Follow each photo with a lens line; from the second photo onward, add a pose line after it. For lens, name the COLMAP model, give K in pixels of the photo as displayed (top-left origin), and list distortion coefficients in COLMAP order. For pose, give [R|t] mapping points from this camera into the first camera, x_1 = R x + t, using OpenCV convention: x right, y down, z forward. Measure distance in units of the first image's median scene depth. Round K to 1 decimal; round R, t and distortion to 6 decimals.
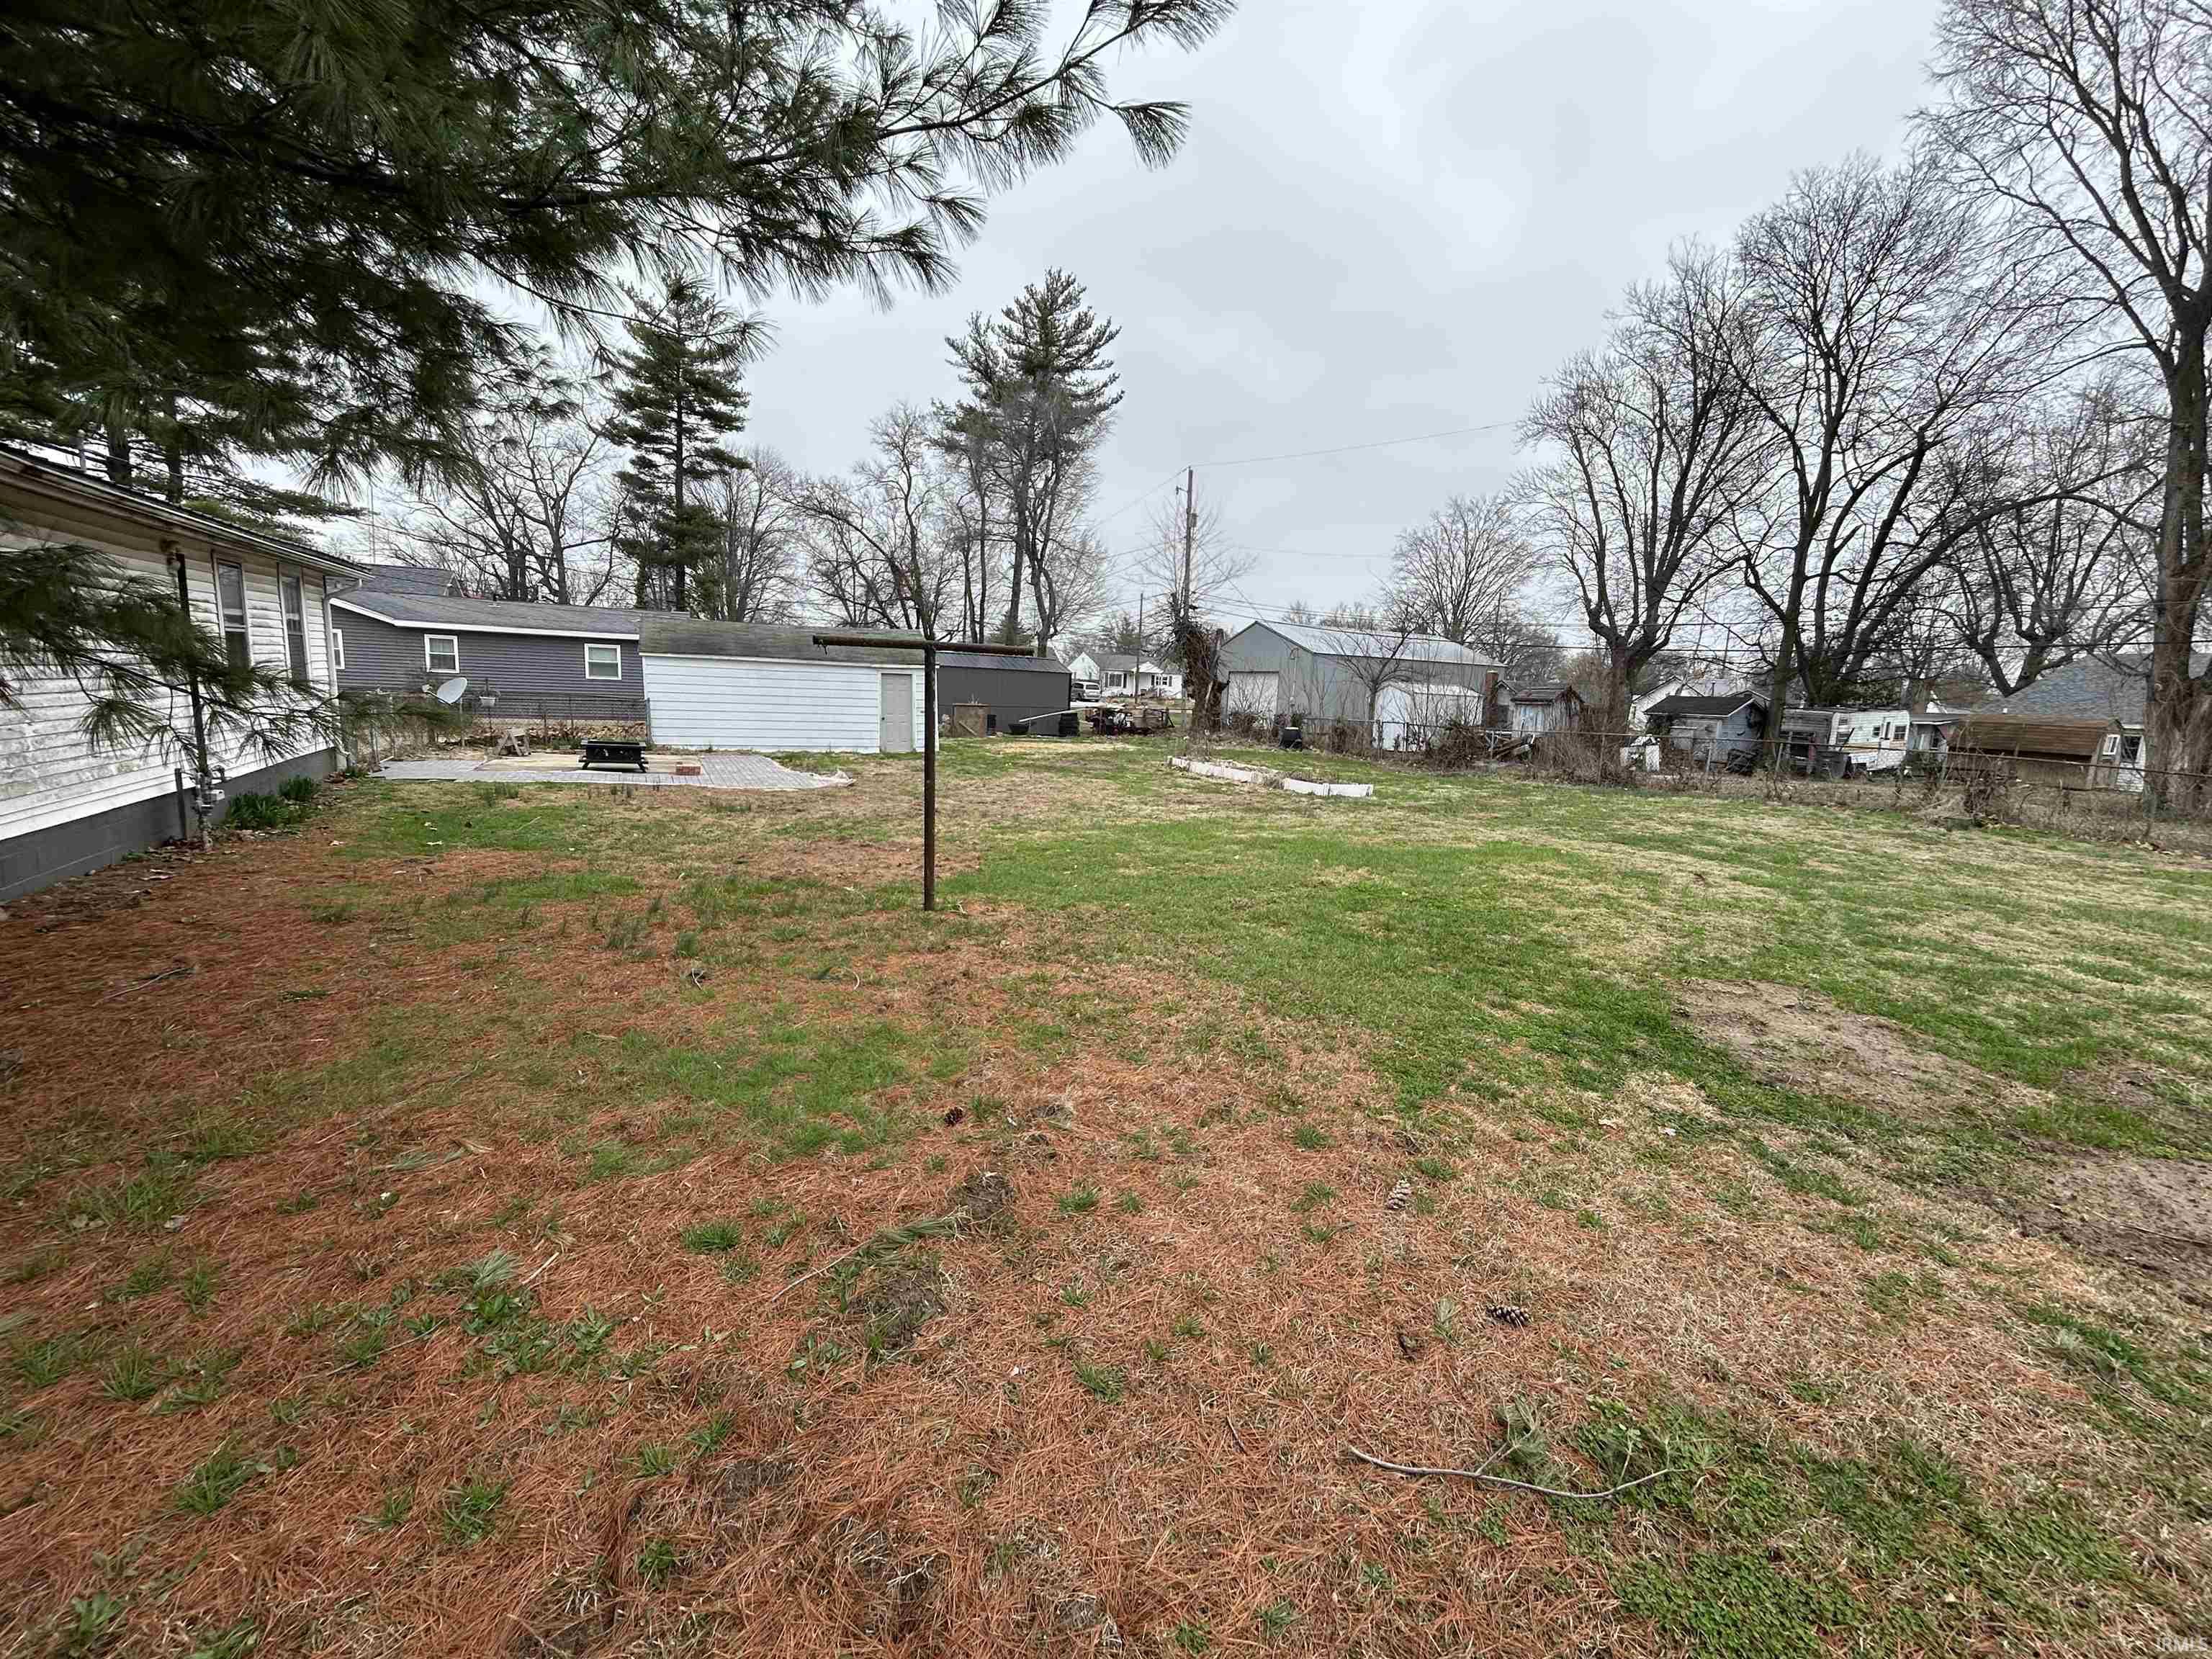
lens RADIAL K [[886.0, 0, 1109.2], [0, 886.0, 857.2], [0, 0, 1]] dist [0.000724, 0.000293]
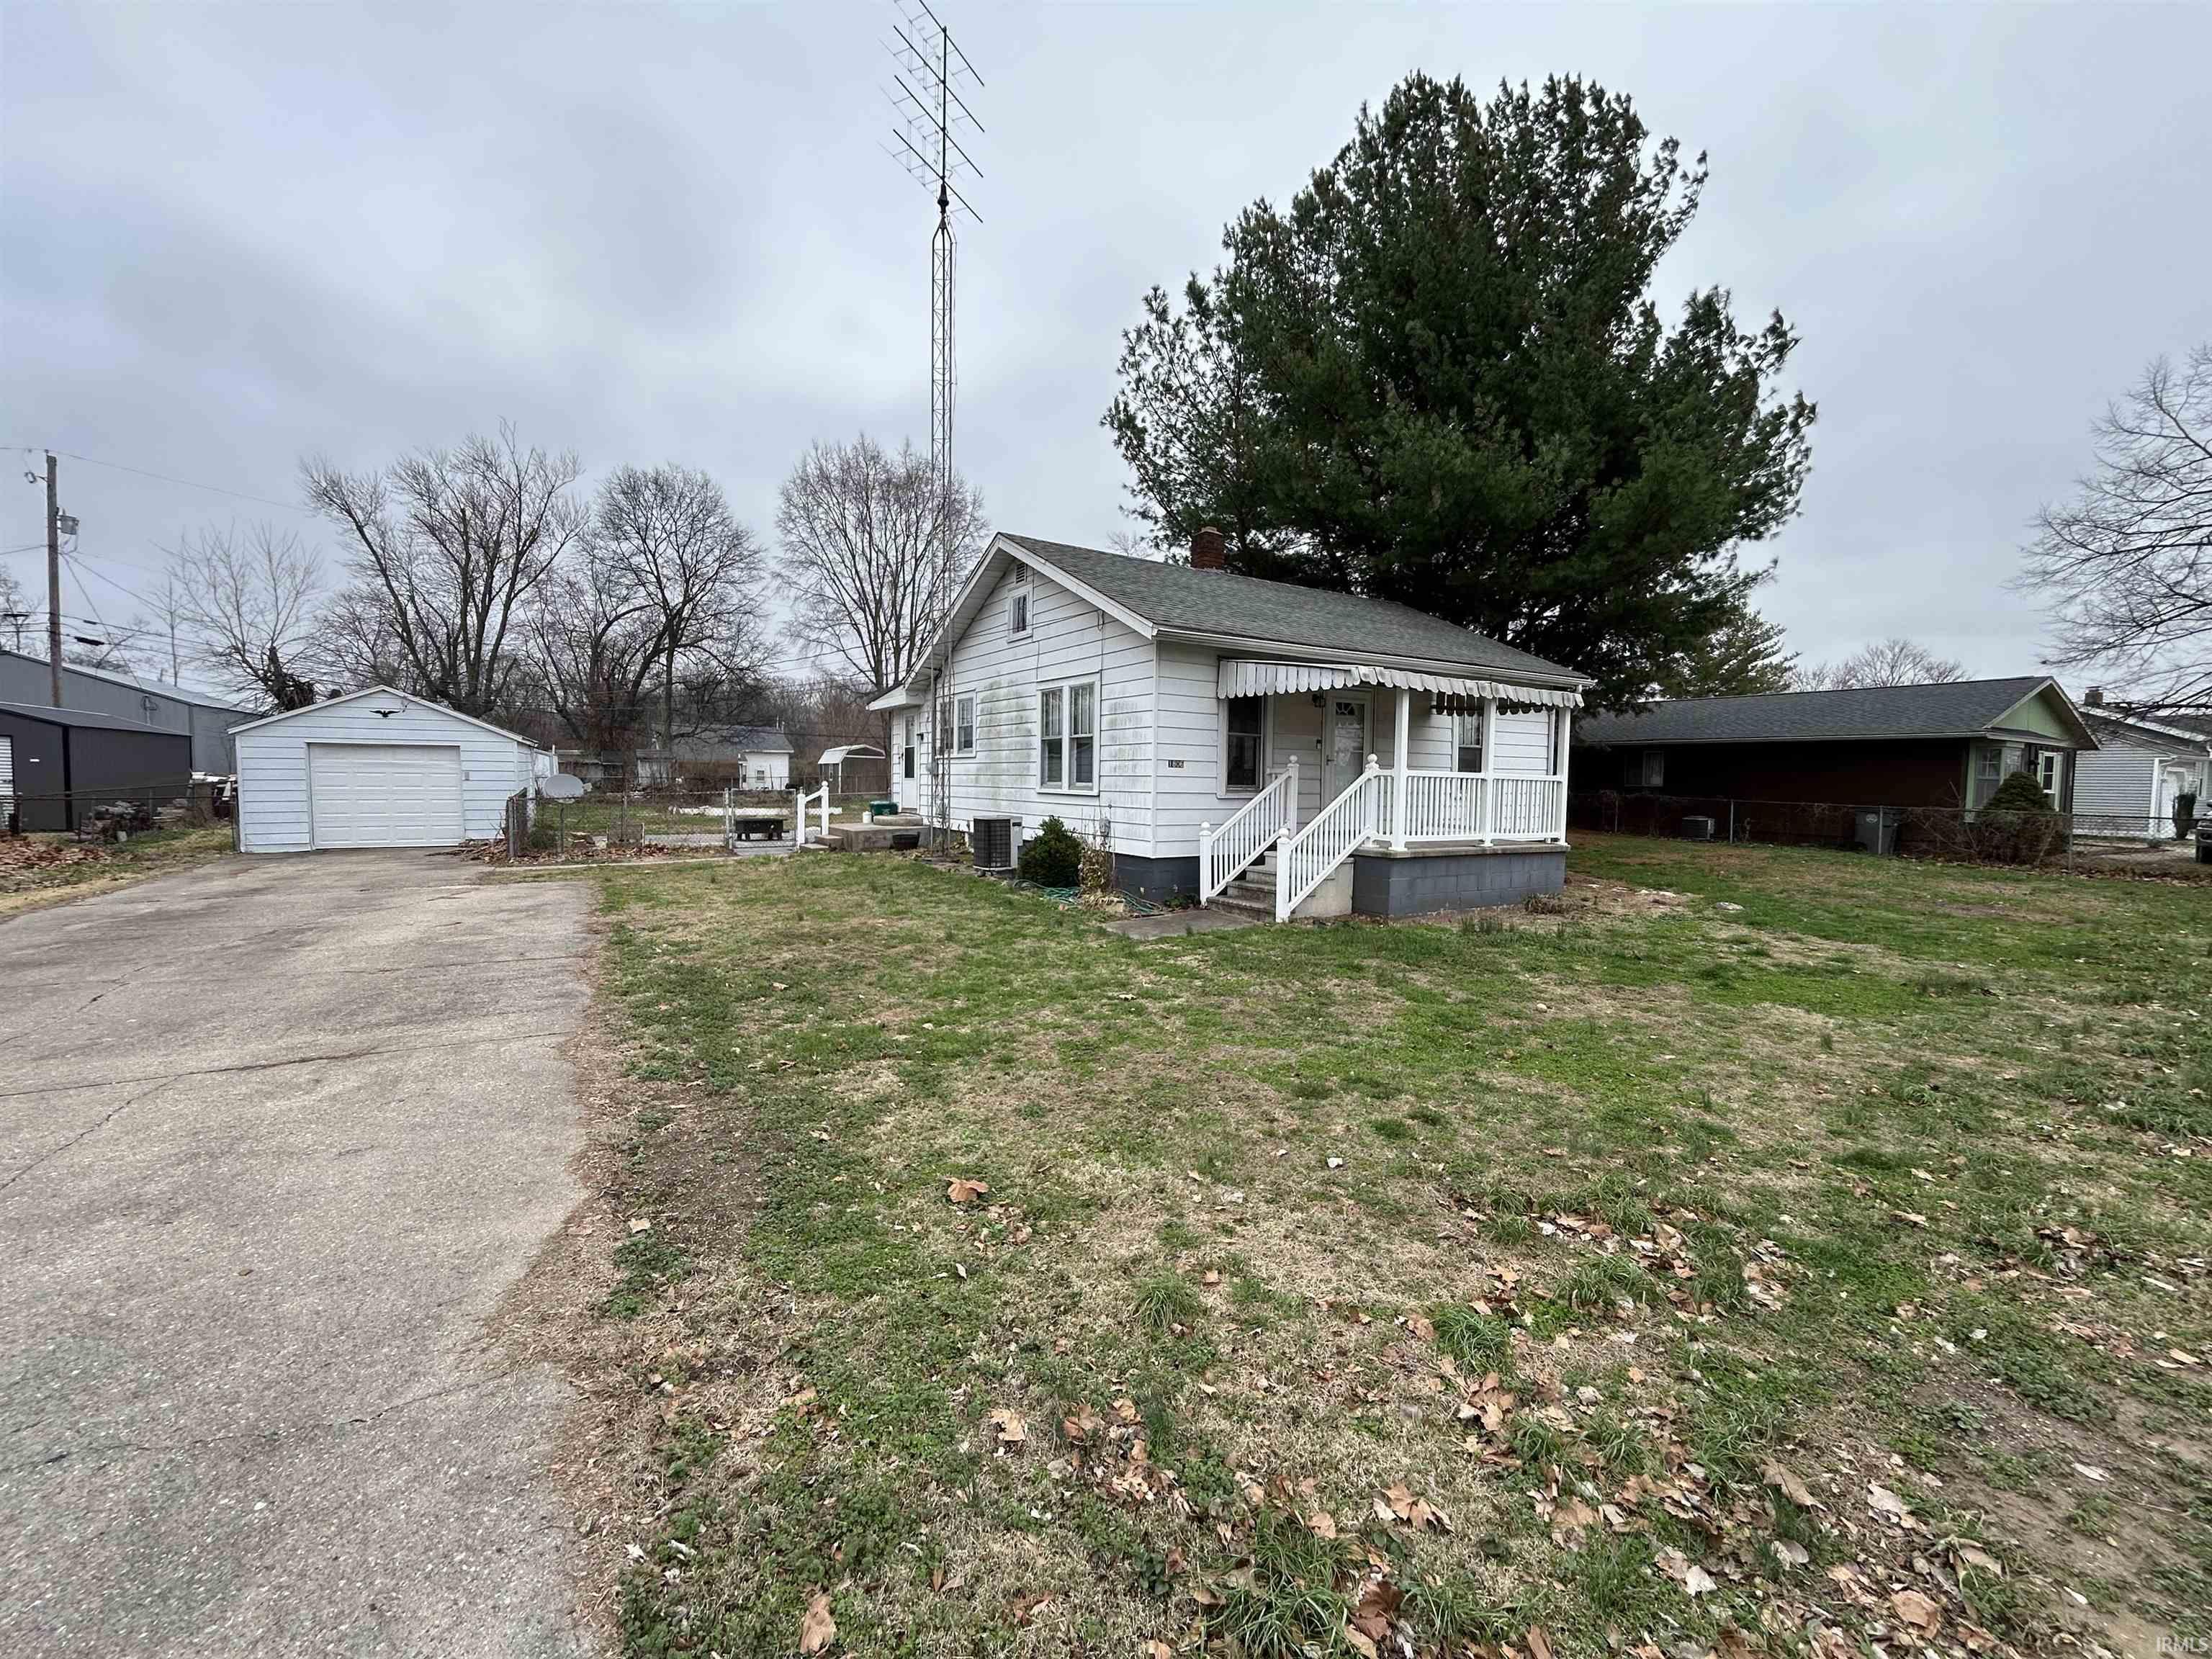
lens RADIAL K [[874.5, 0, 1106.0], [0, 874.5, 829.5], [0, 0, 1]] dist [0.014127, -0.008622]
pose [[-0.097770, -0.110924, 0.989008, -0.734731], [0.174943, 0.976379, 0.126801, -0.073842], [-0.979712, 0.185417, -0.076055, 0.254620]]
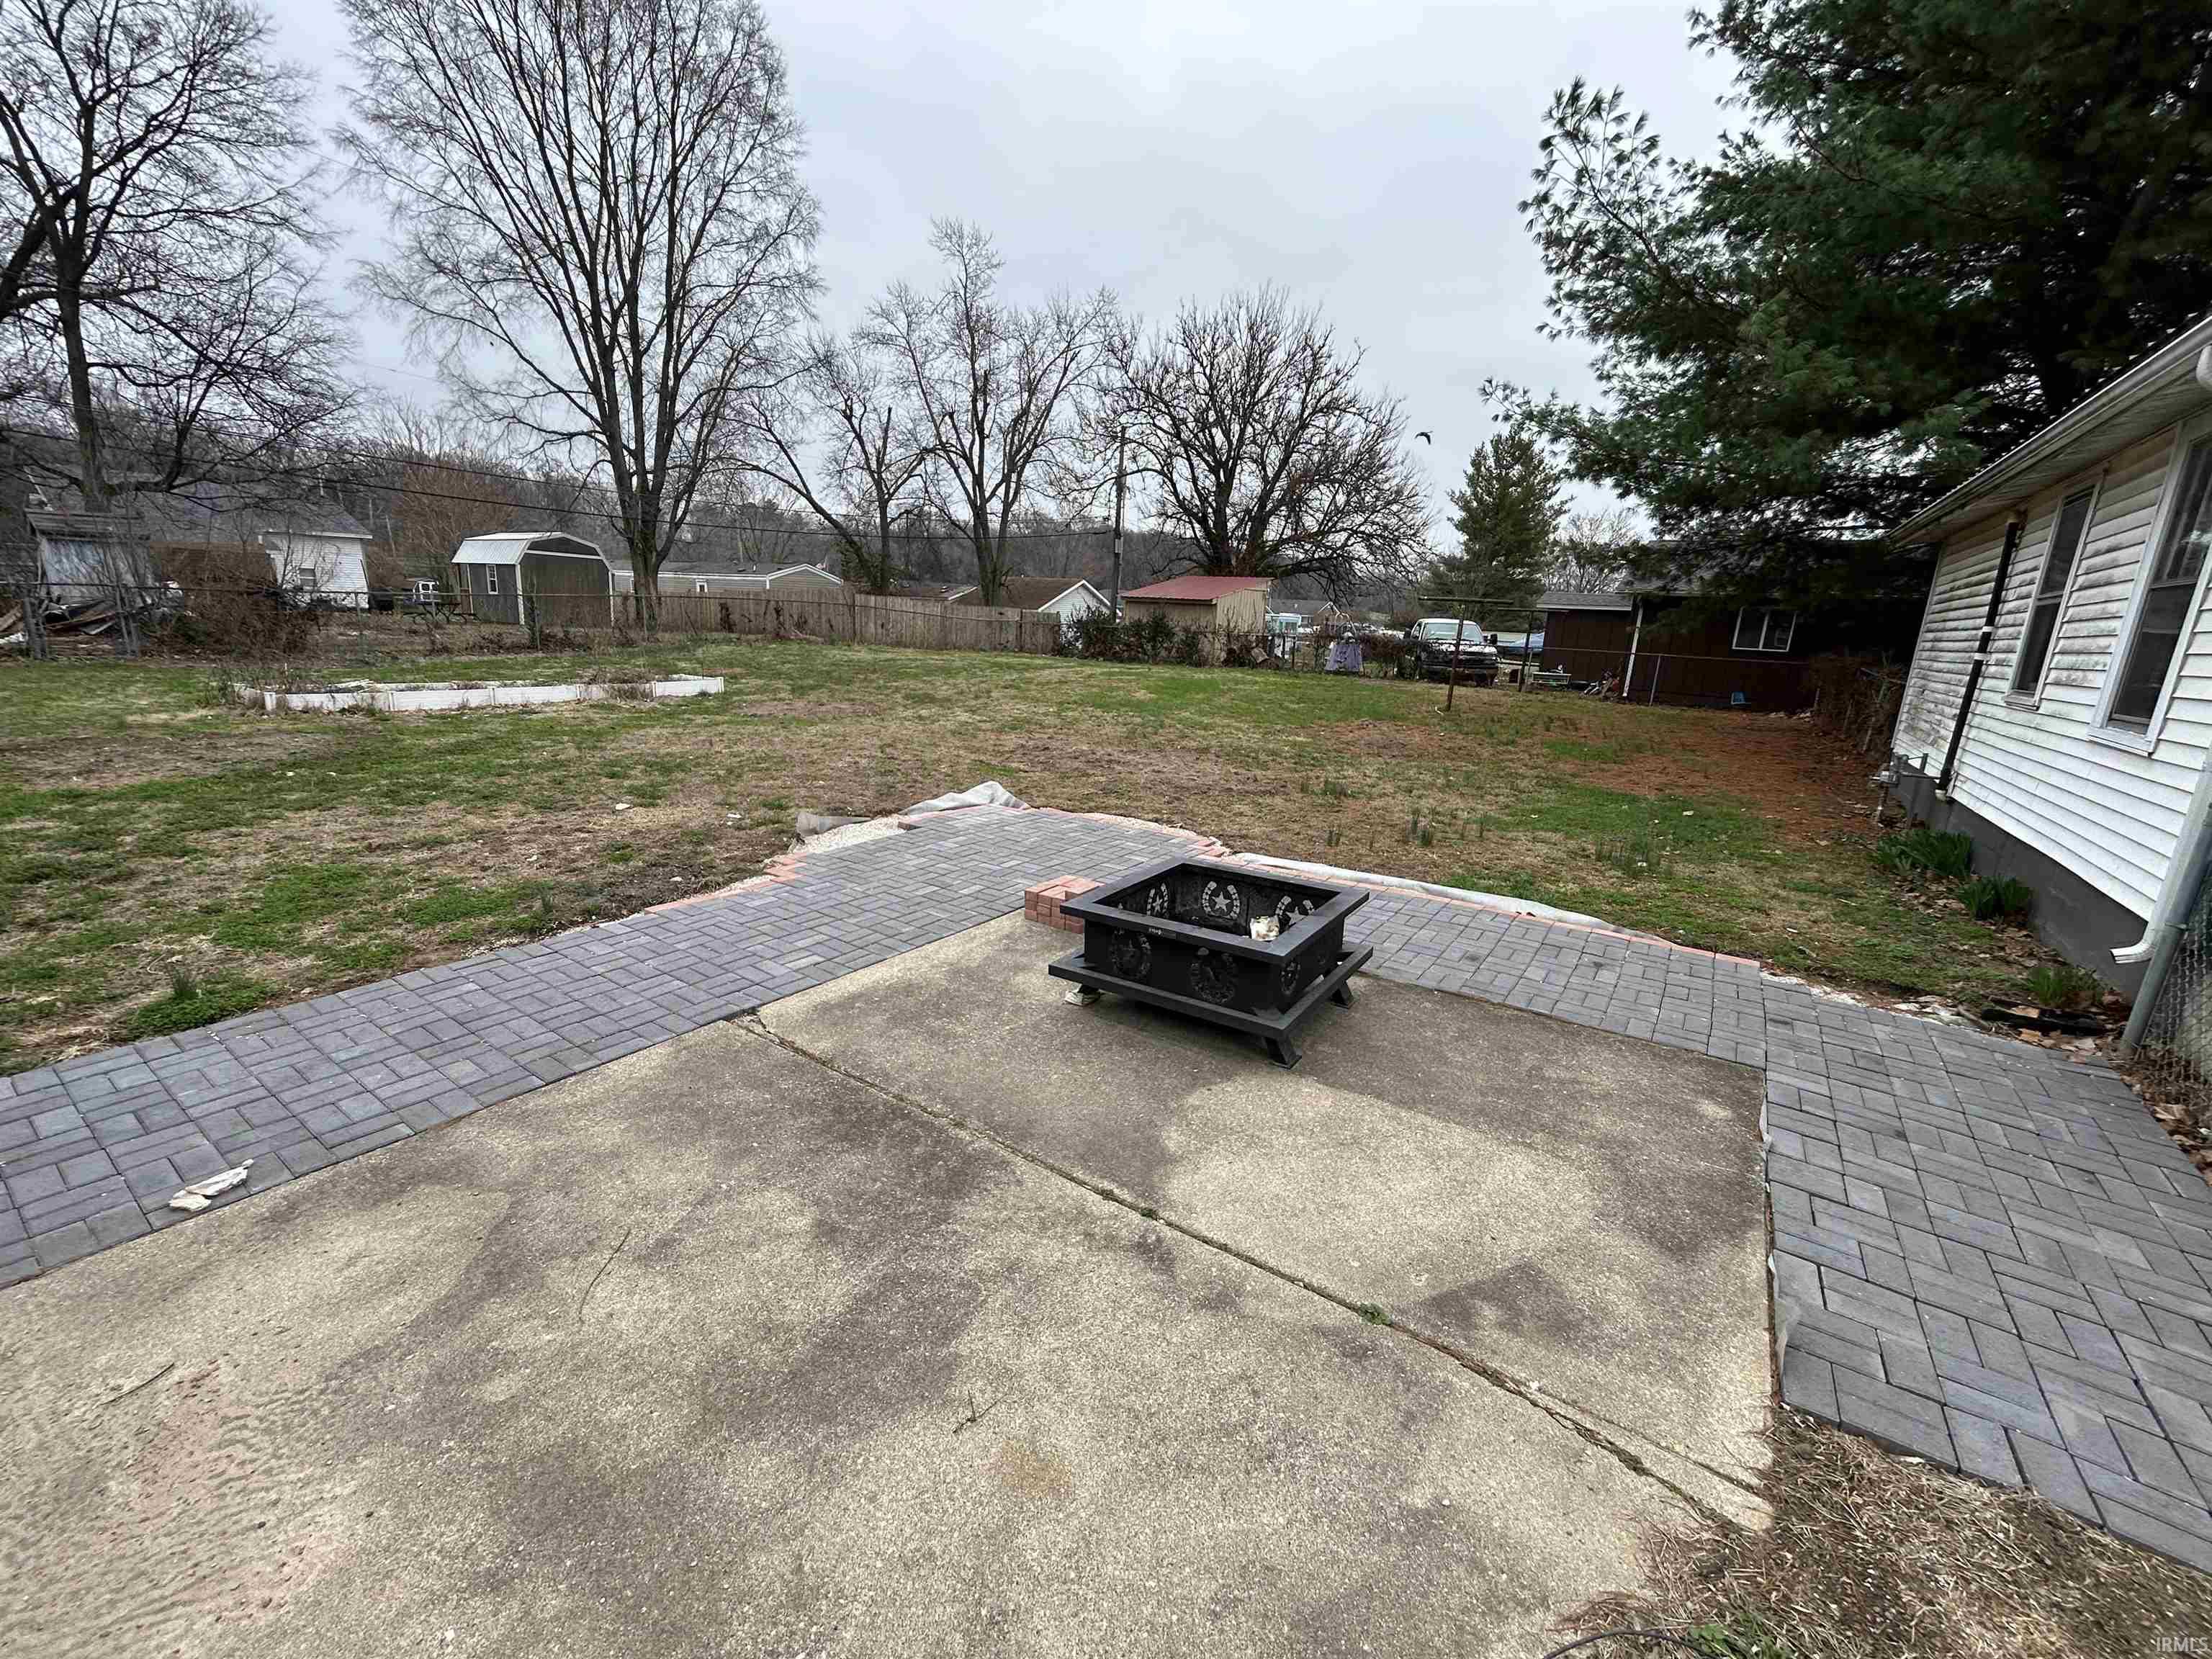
lens RADIAL K [[899.5, 0, 1106.0], [0, 899.5, 829.5], [0, 0, 1]] dist [-0.002766, 0.000386]
pose [[-0.466089, -0.281321, 0.838820, -0.295745], [0.100115, 0.925240, 0.365933, -0.095385], [-0.879055, 0.254536, -0.403080, 0.455419]]
